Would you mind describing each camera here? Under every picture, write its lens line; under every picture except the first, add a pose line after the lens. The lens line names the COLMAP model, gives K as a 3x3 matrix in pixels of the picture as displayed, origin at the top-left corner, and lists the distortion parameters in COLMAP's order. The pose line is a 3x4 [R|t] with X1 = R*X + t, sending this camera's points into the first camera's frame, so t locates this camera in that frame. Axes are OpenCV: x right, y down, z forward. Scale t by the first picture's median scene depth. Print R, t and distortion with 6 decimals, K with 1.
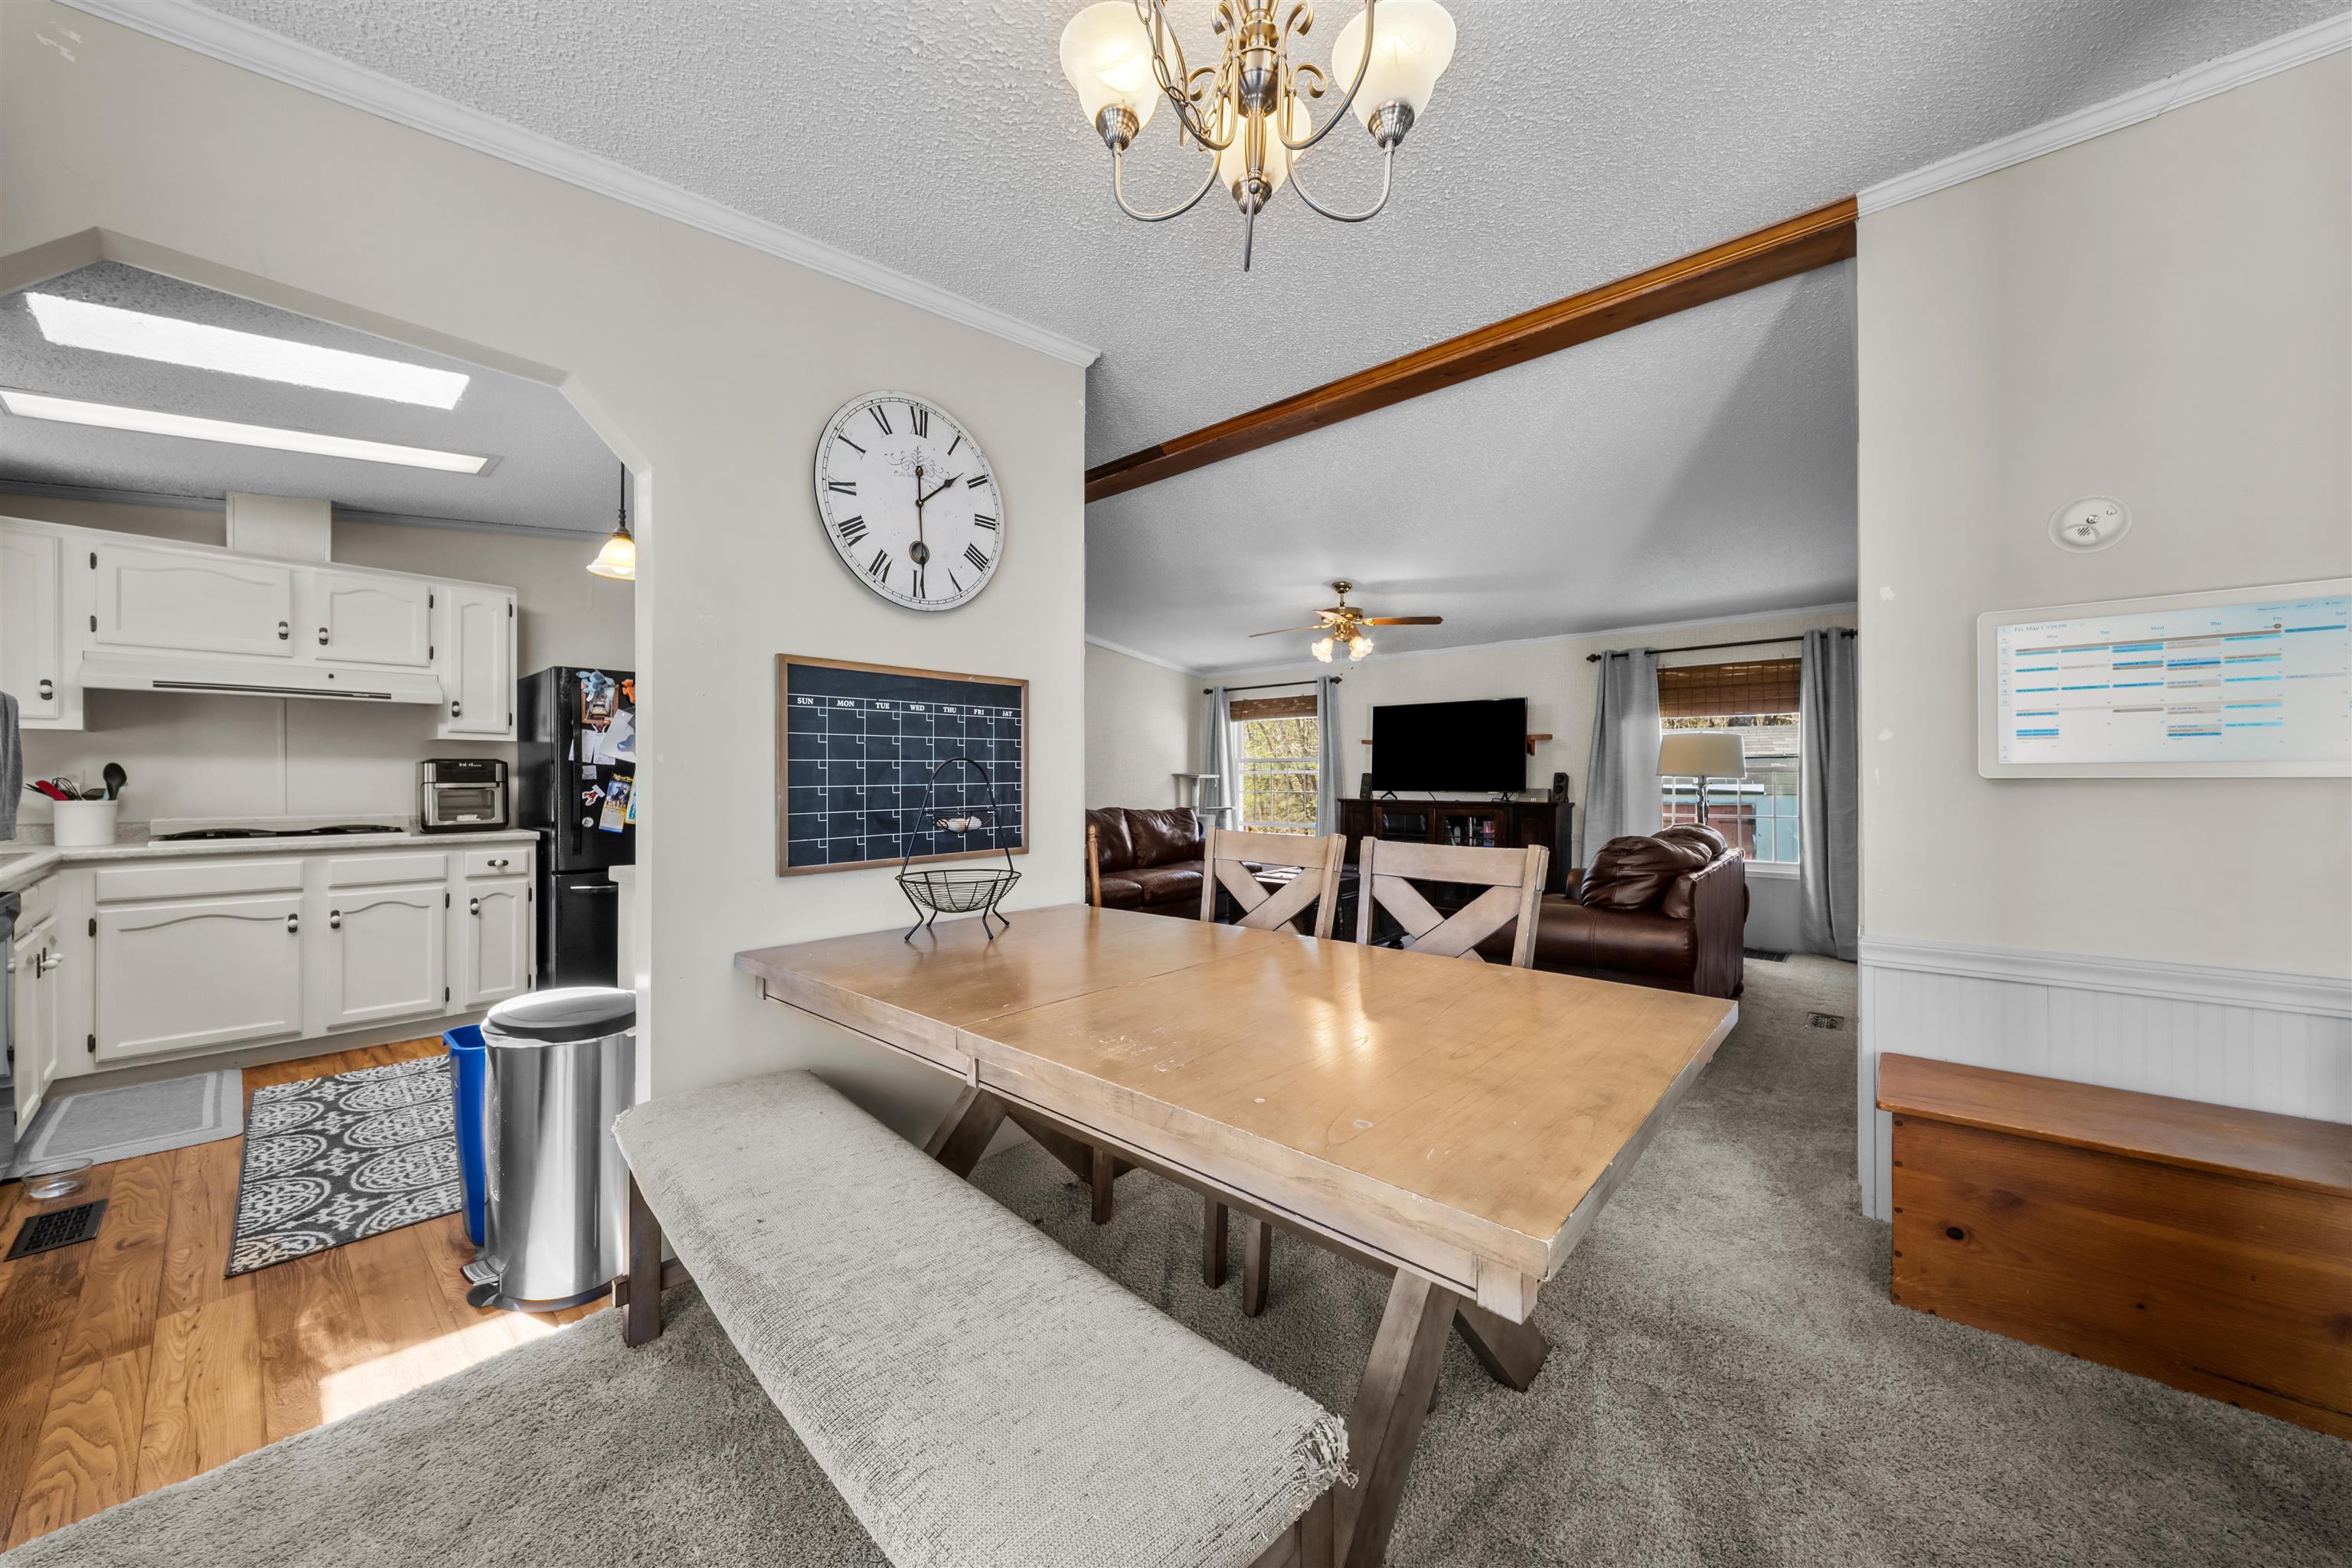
lens RADIAL K [[830.5, 0, 1132.0], [0, 830.5, 781.3], [0, 0, 1]] dist [-0.009633, -0.000152]
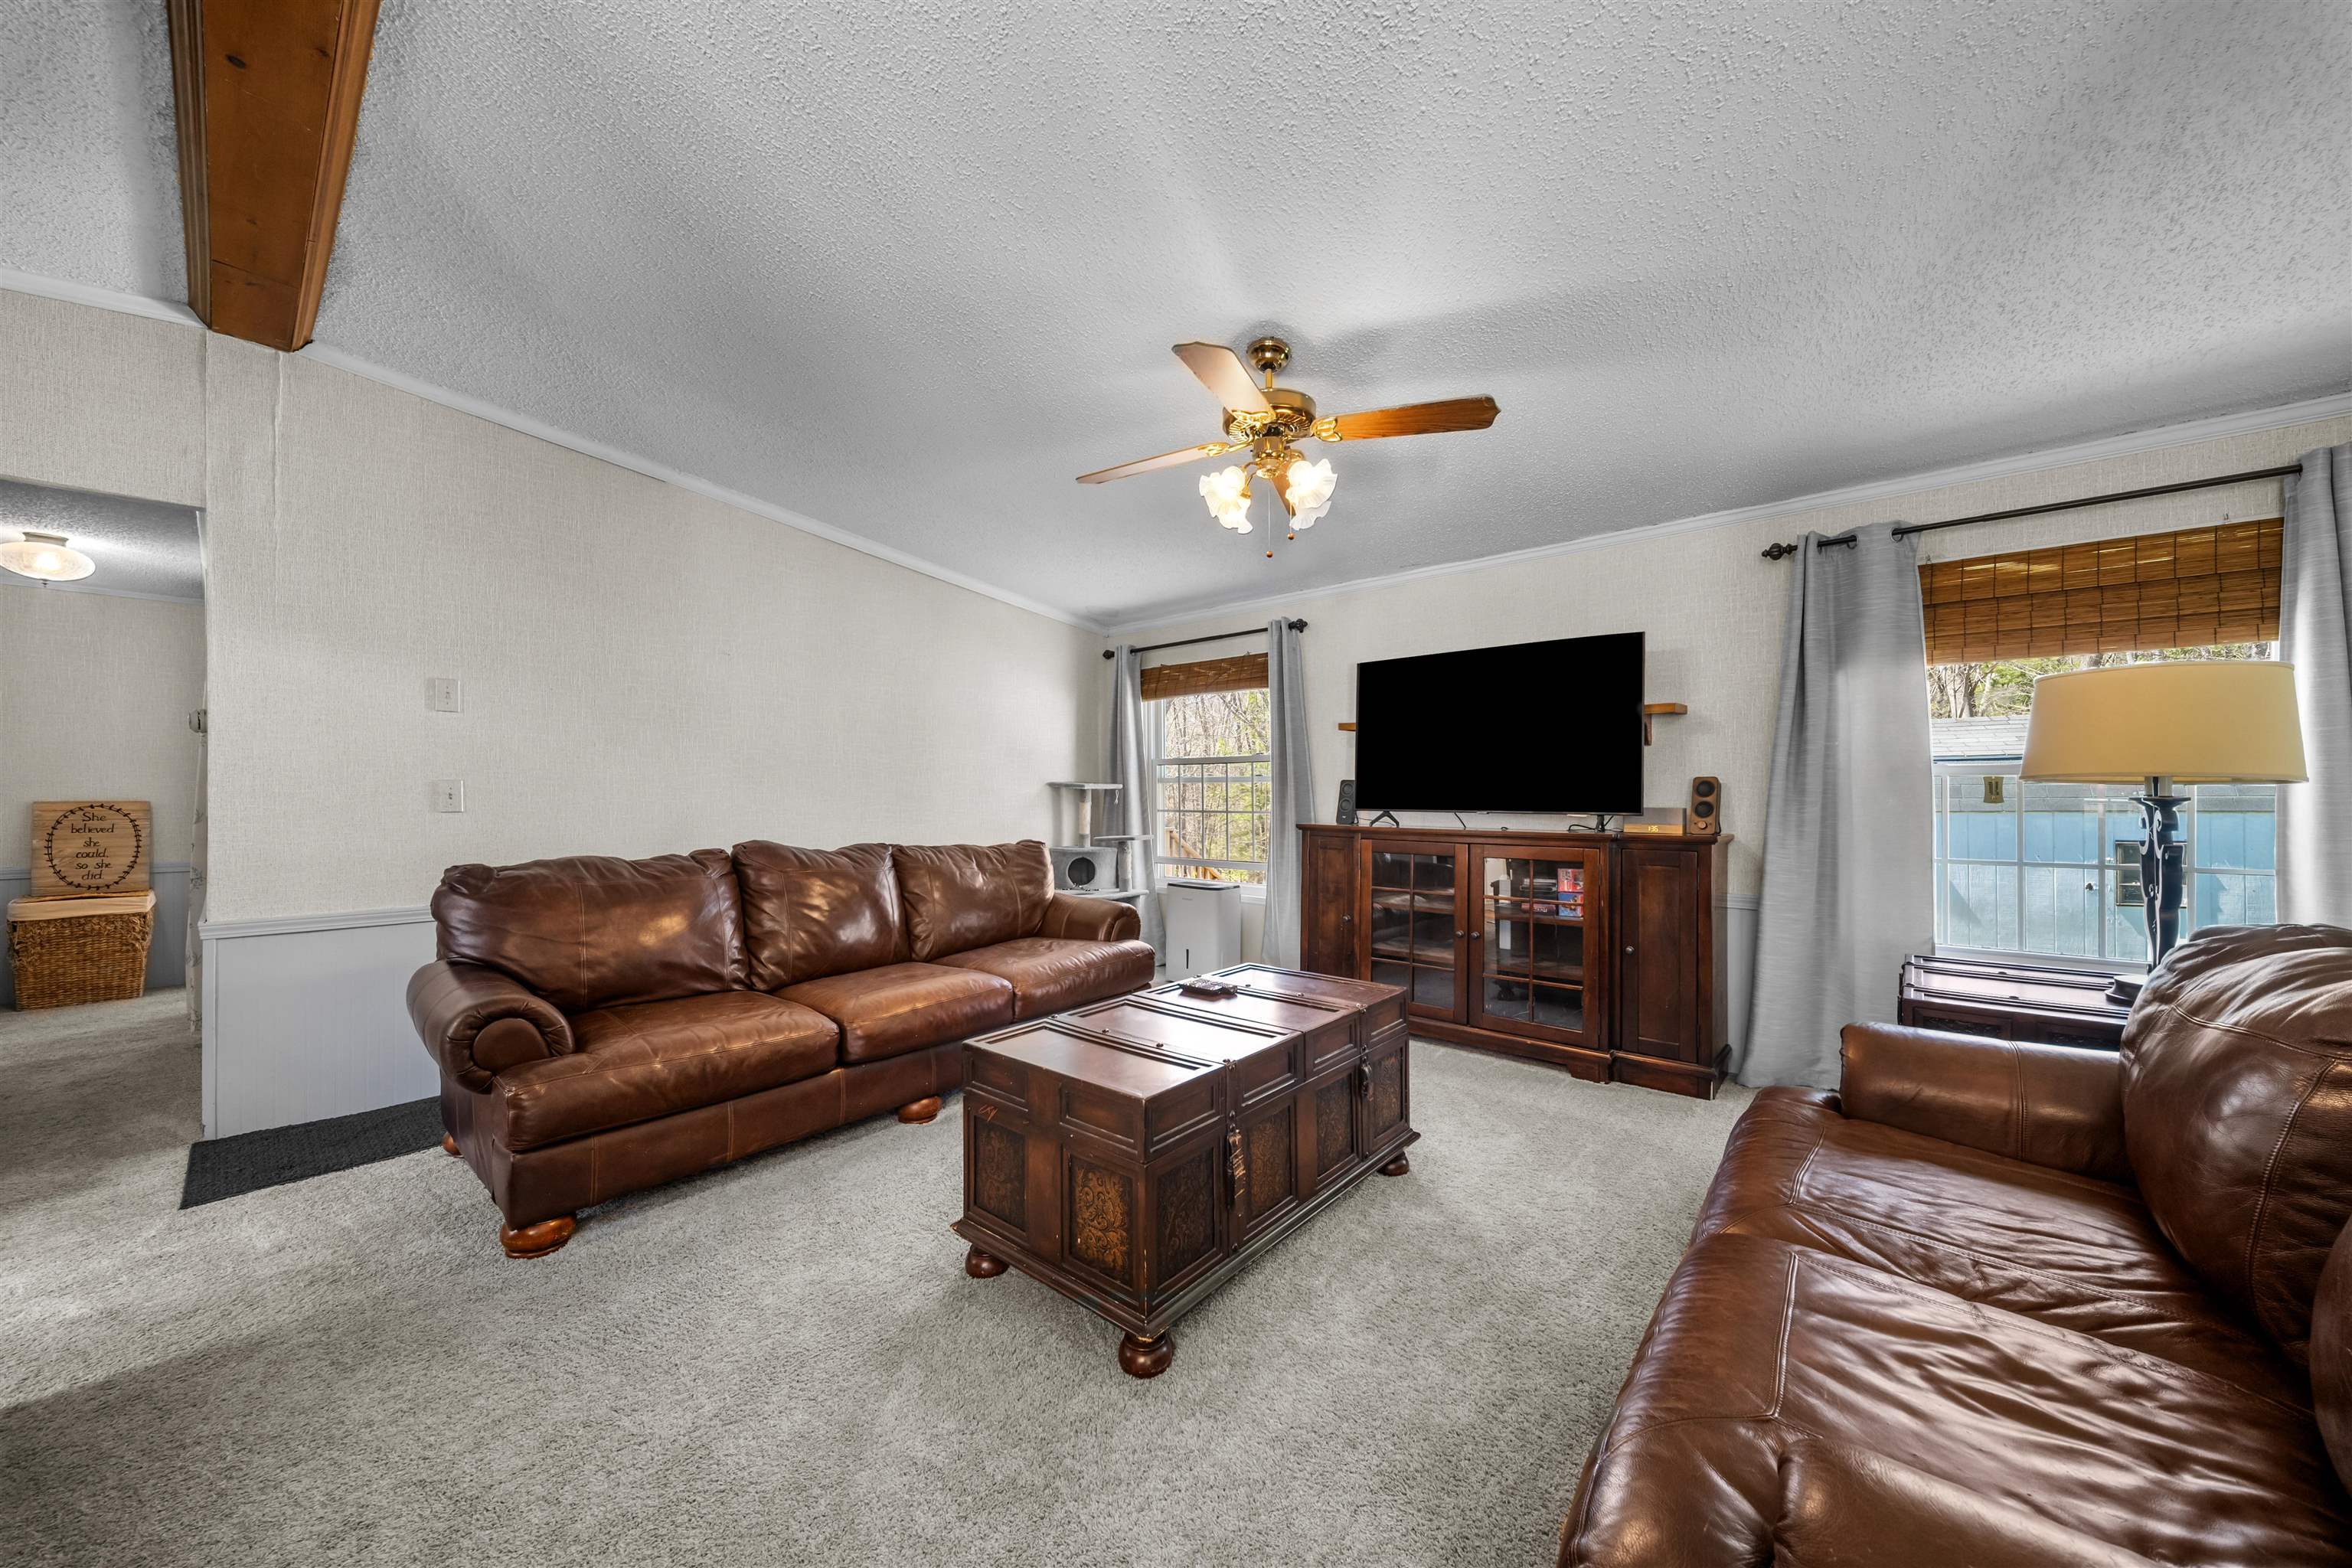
lens RADIAL K [[822.6, 0, 1176.0], [0, 822.6, 784.0], [0, 0, 1]] dist [-0.008534, -0.000114]
pose [[0.999208, -0.004113, 0.039576, 0.251871], [0.004473, 0.999949, -0.009005, -0.004434], [-0.039537, 0.009175, 0.999176, 0.773210]]
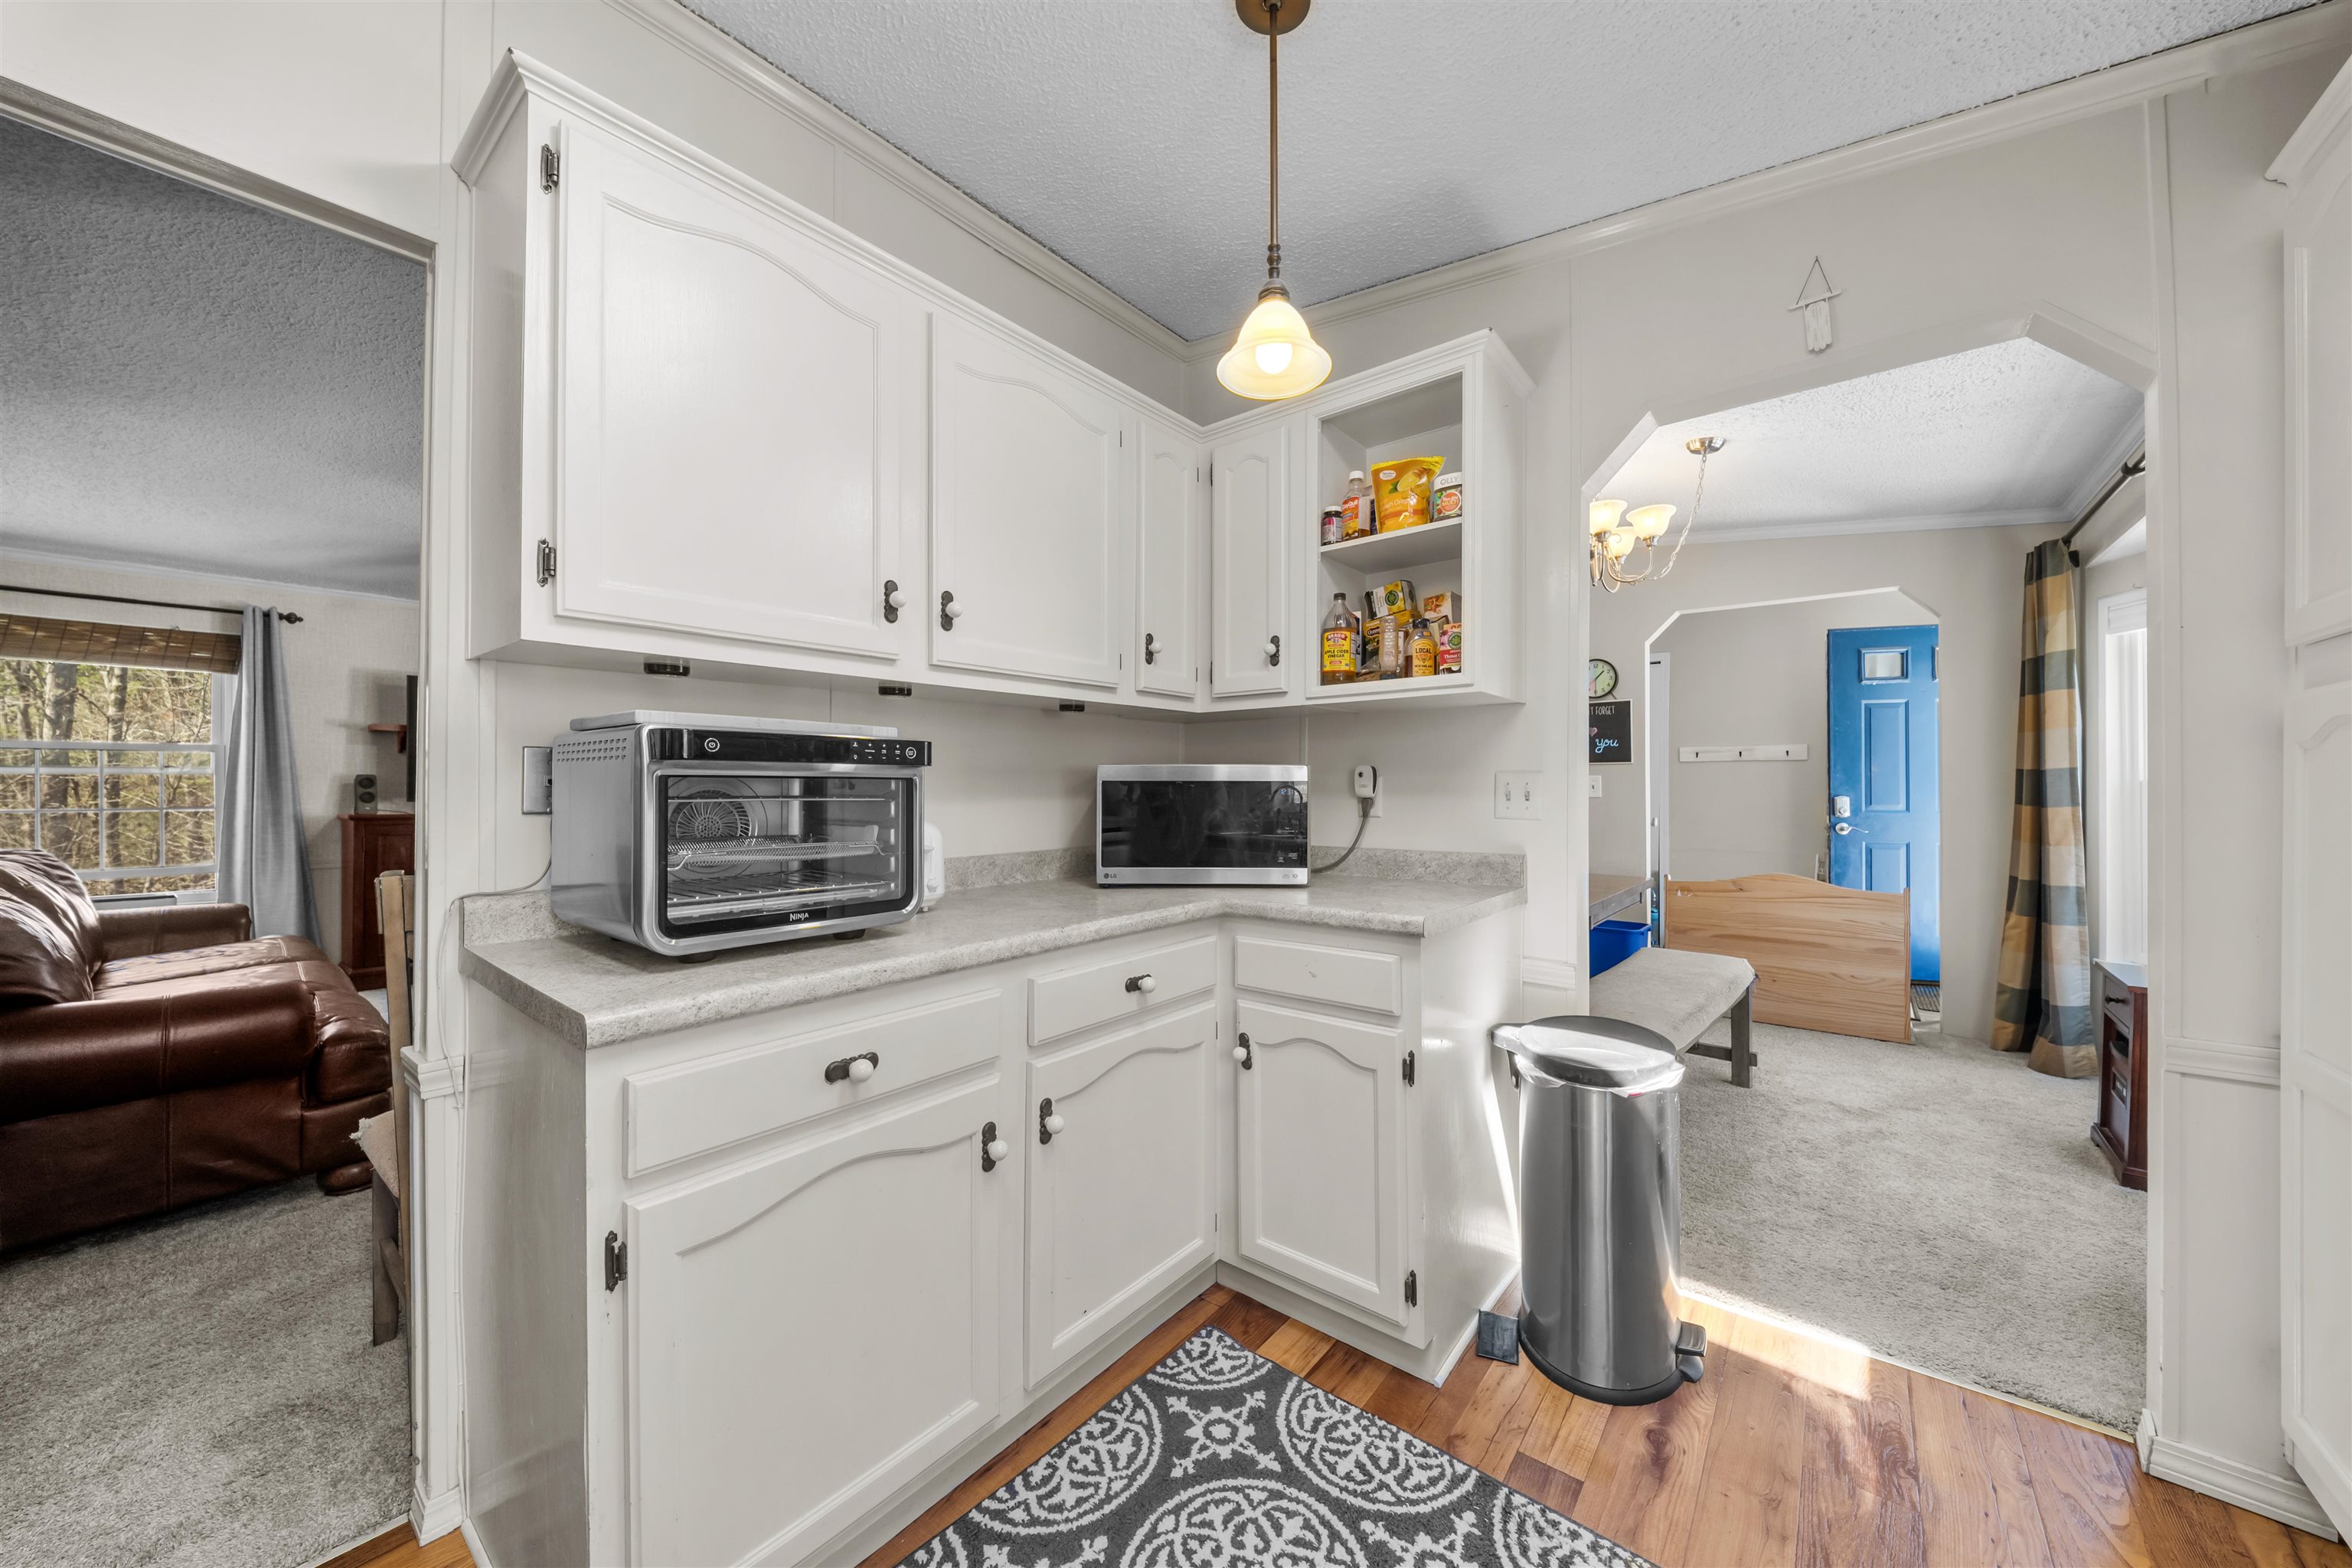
lens RADIAL K [[820.8, 0, 1219.7], [0, 820.8, 780.6], [0, 0, 1]] dist [-0.000519, -0.000277]
pose [[-0.082833, 0.004400, 0.996554, -0.752116], [0.003697, 0.999985, -0.004108, -0.000864], [-0.996557, 0.003344, -0.082848, 0.725240]]
